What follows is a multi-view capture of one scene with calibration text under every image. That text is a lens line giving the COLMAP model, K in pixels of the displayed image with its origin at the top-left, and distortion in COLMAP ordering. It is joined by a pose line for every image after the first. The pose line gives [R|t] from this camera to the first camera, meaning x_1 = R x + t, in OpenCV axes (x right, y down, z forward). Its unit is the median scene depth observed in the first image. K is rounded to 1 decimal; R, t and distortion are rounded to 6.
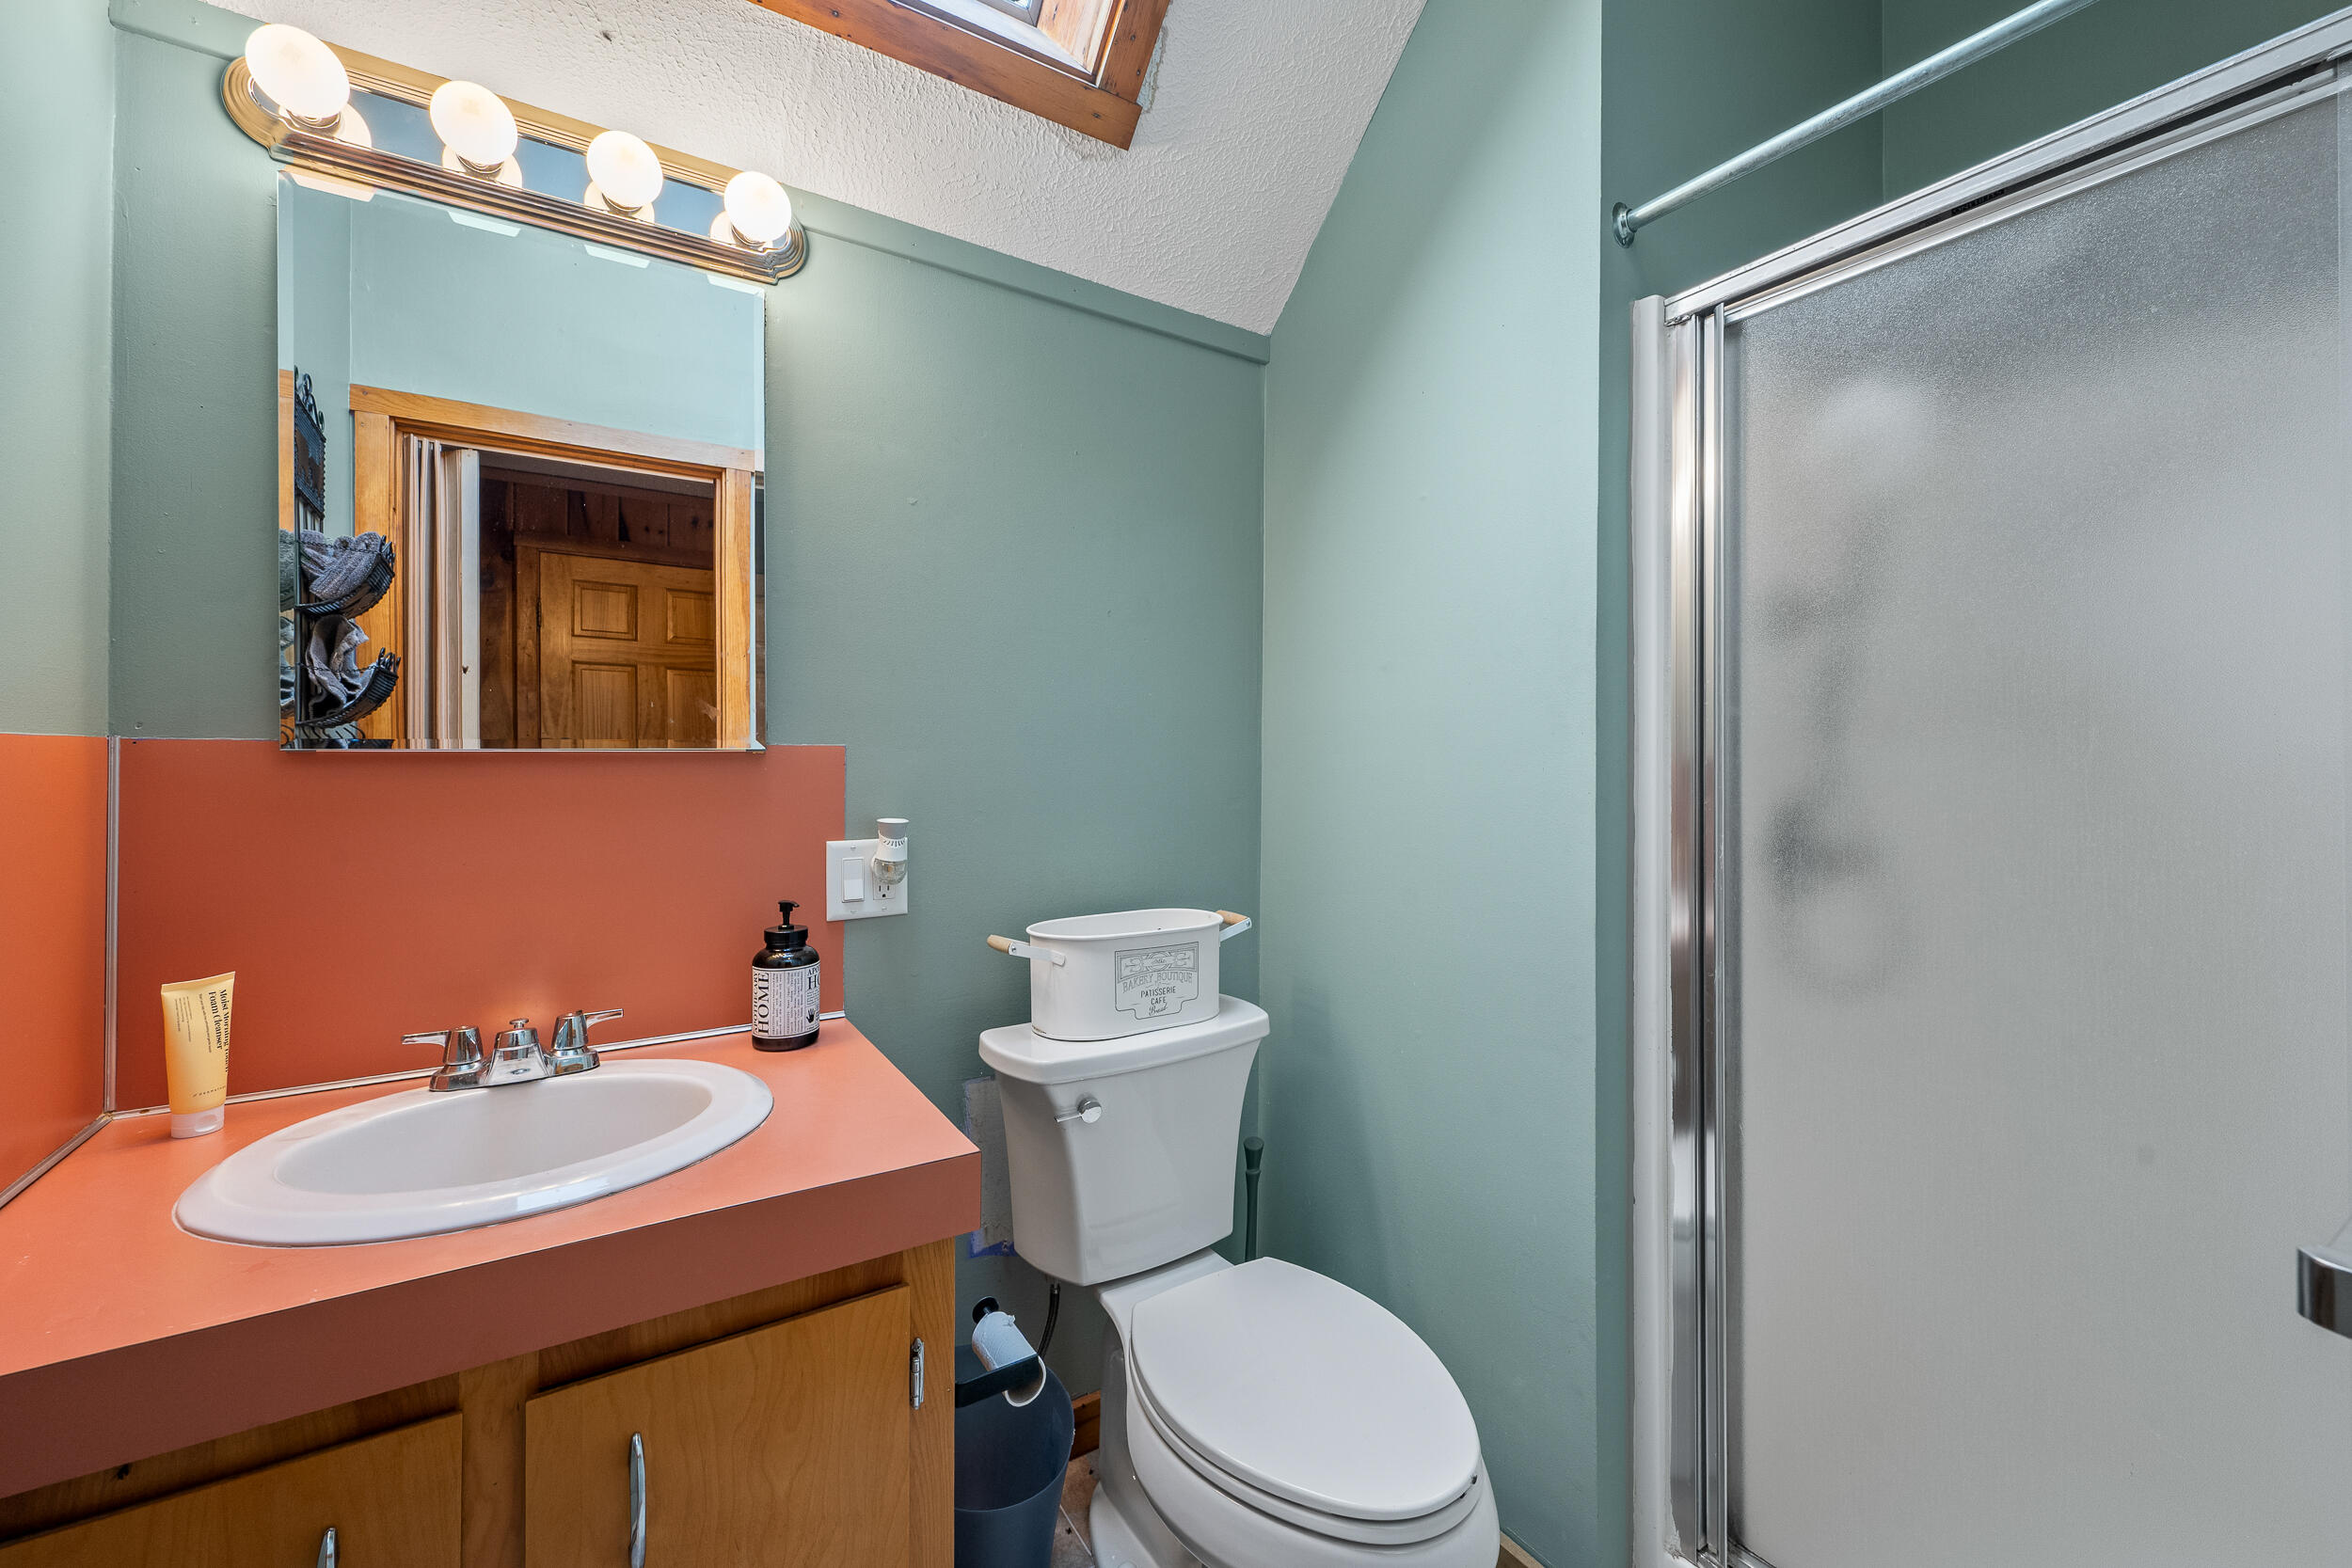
lens RADIAL K [[933.1, 0, 1191.5], [0, 933.1, 763.1], [0, 0, 1]] dist [-0.001845, -0.000283]
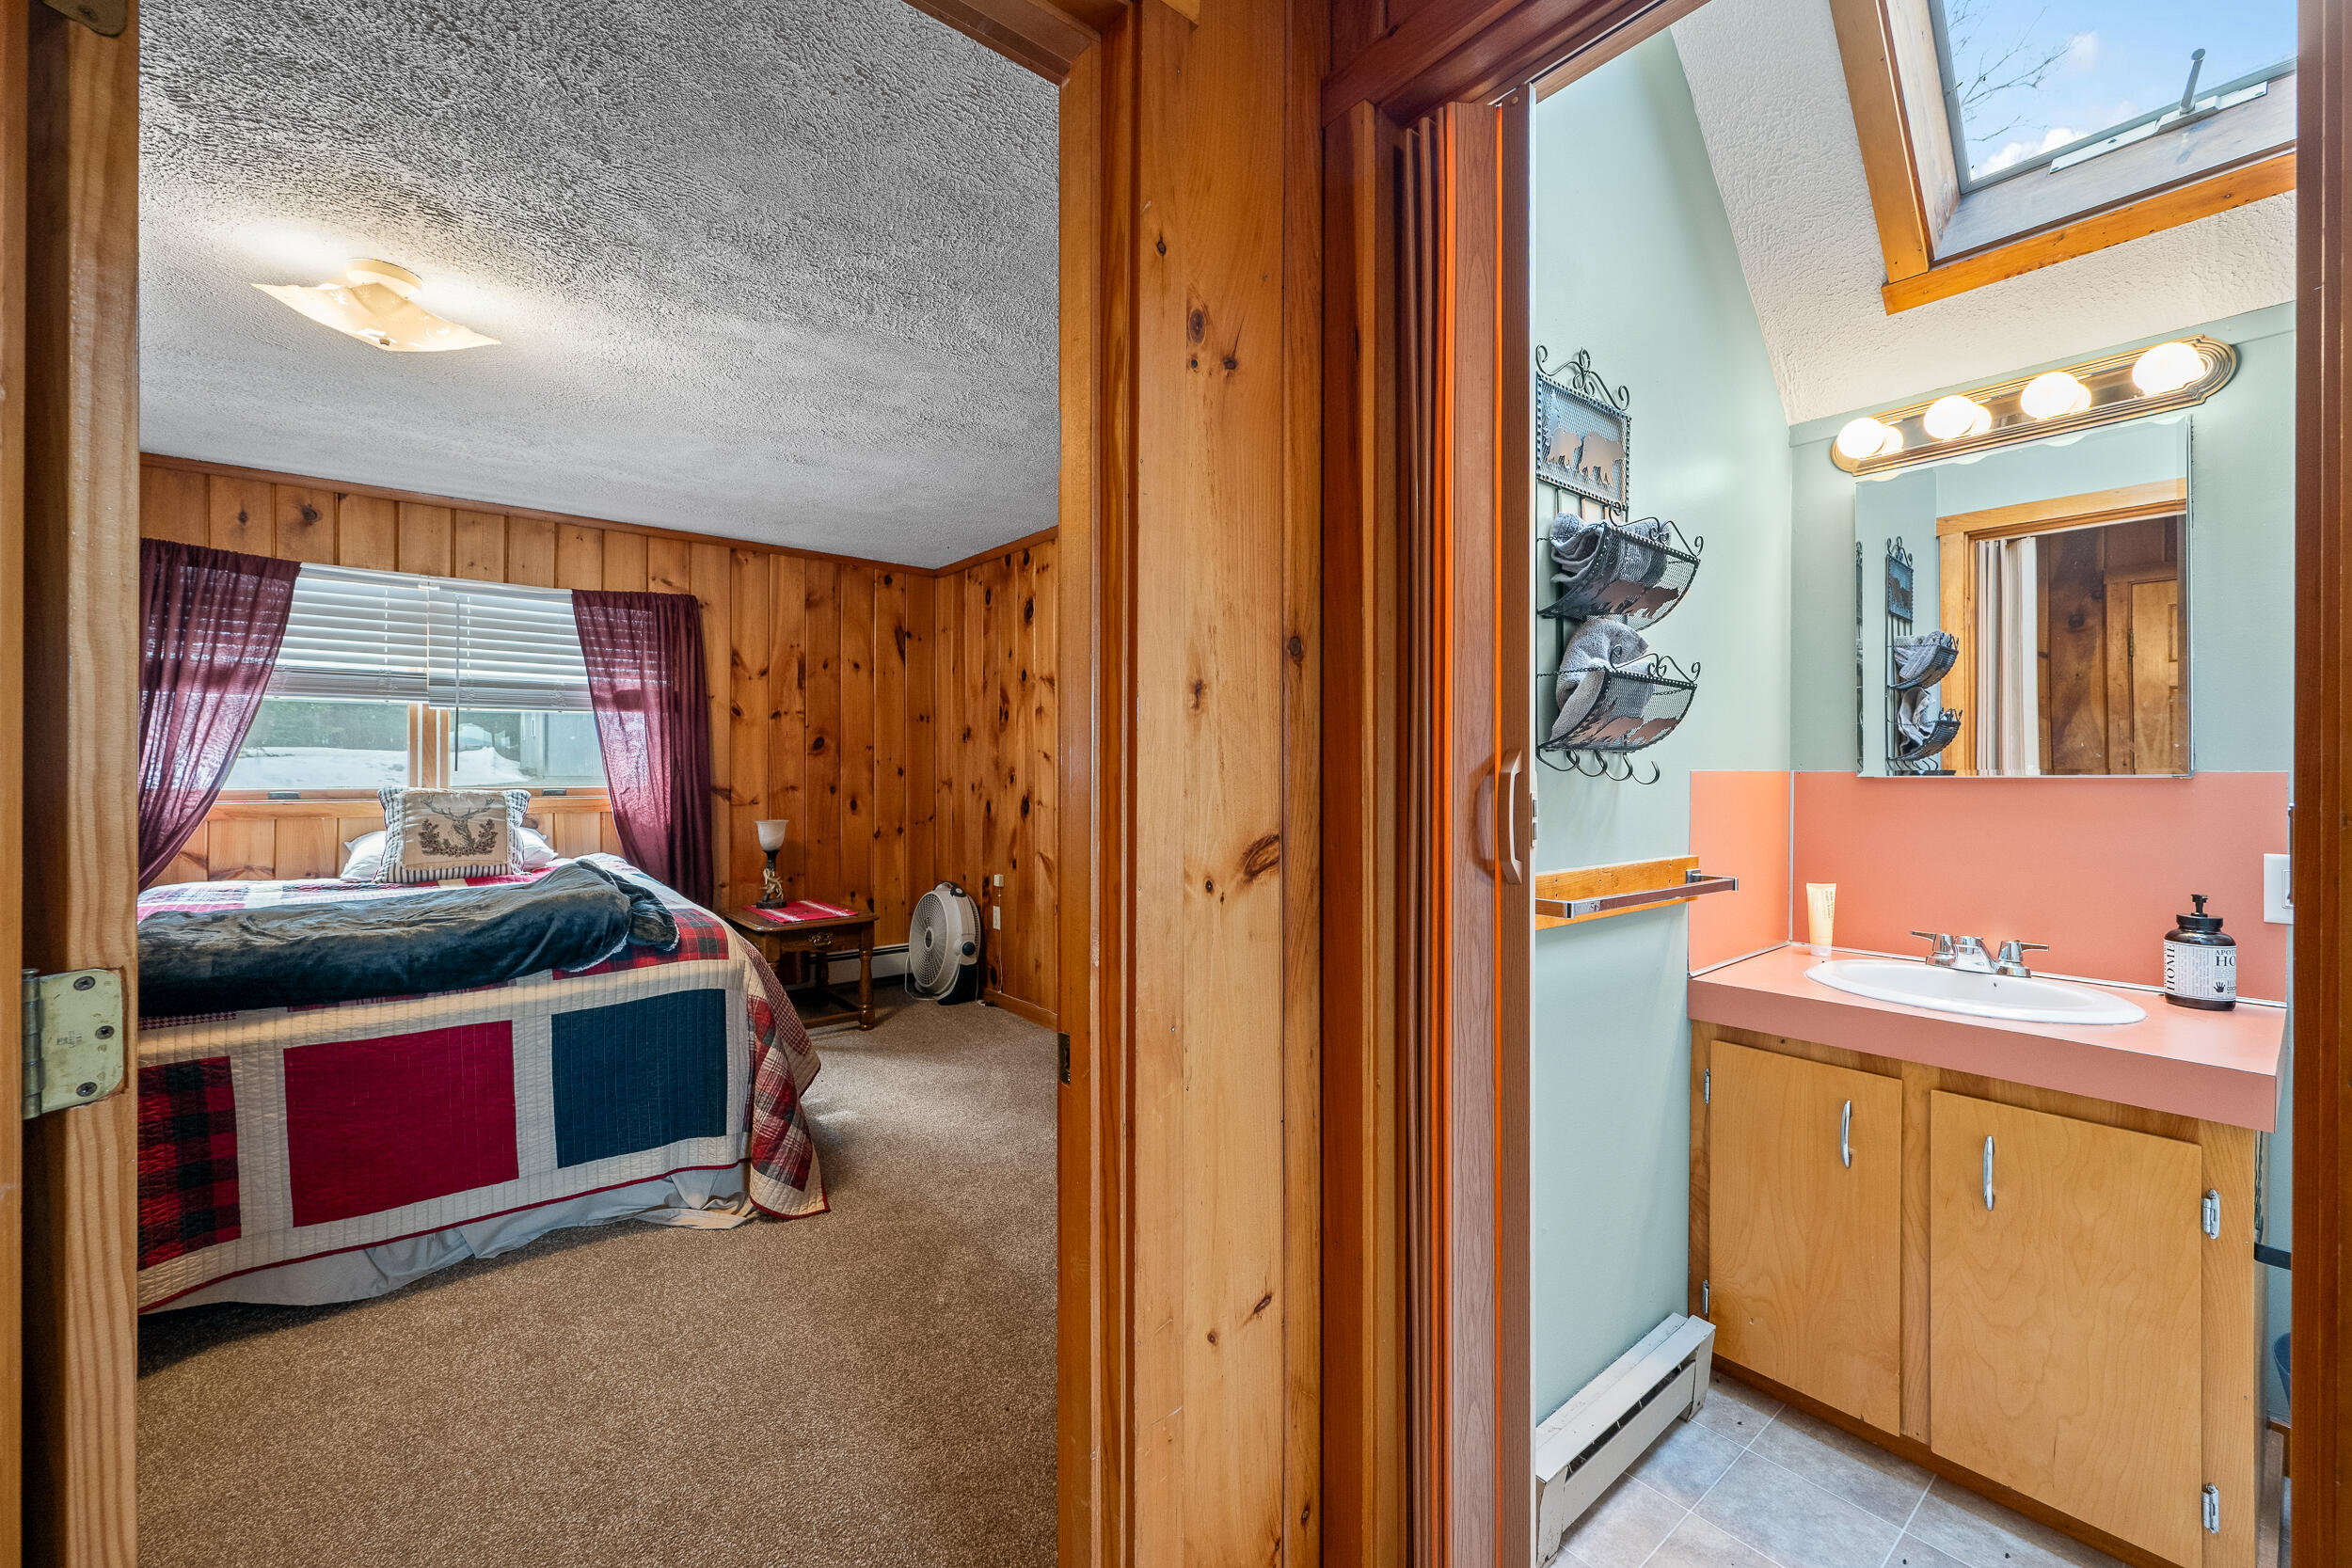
lens RADIAL K [[933.1, 0, 1184.5], [0, 933.1, 782.2], [0, 0, 1]] dist [-0.001845, -0.000283]
pose [[0.114353, 0.005028, -0.993427, 0.614191], [-0.012193, 0.999919, 0.003657, 0.006574], [0.993365, 0.011695, 0.114405, -0.481654]]
